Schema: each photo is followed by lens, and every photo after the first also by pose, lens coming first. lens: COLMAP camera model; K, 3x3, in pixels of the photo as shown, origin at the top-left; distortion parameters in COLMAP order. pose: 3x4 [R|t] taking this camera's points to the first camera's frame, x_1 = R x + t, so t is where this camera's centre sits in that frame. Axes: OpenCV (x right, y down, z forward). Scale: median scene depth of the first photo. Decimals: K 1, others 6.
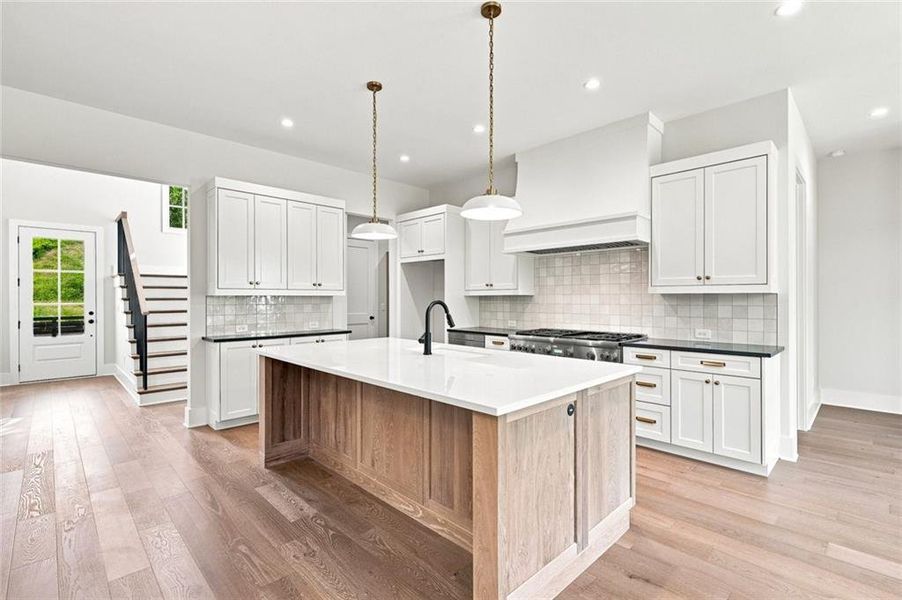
lens RADIAL K [[404.1, 0, 451.0], [0, 404.1, 300.0], [0, 0, 1]] dist [0.003313, 0.000016]
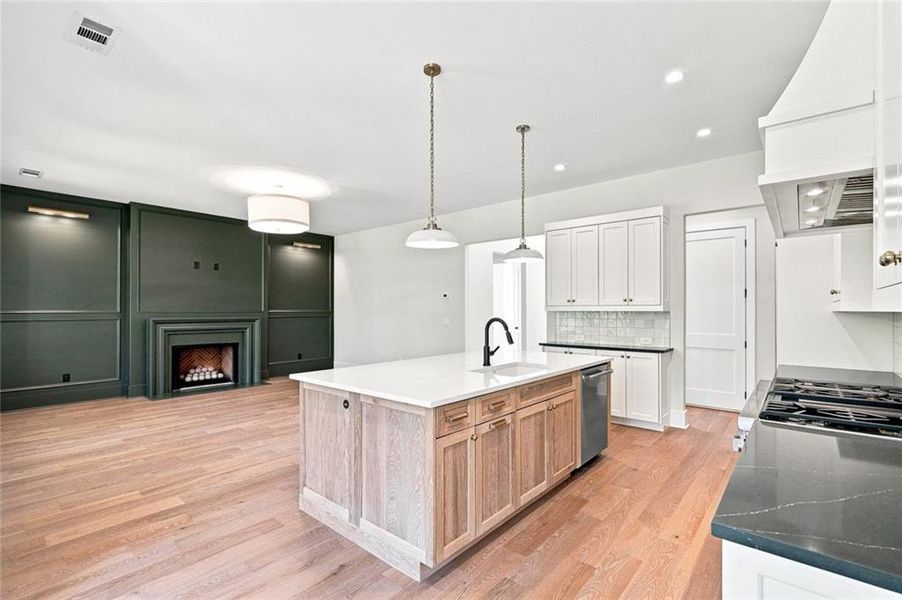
lens RADIAL K [[411.6, 0, 447.5], [0, 411.6, 306.3], [0, 0, 1]] dist [0.012046, -0.000506]
pose [[0.090539, -0.008342, -0.995858, 1.044749], [-0.002878, 0.999959, -0.008638, -0.019691], [0.995889, 0.003648, 0.090511, 0.764057]]
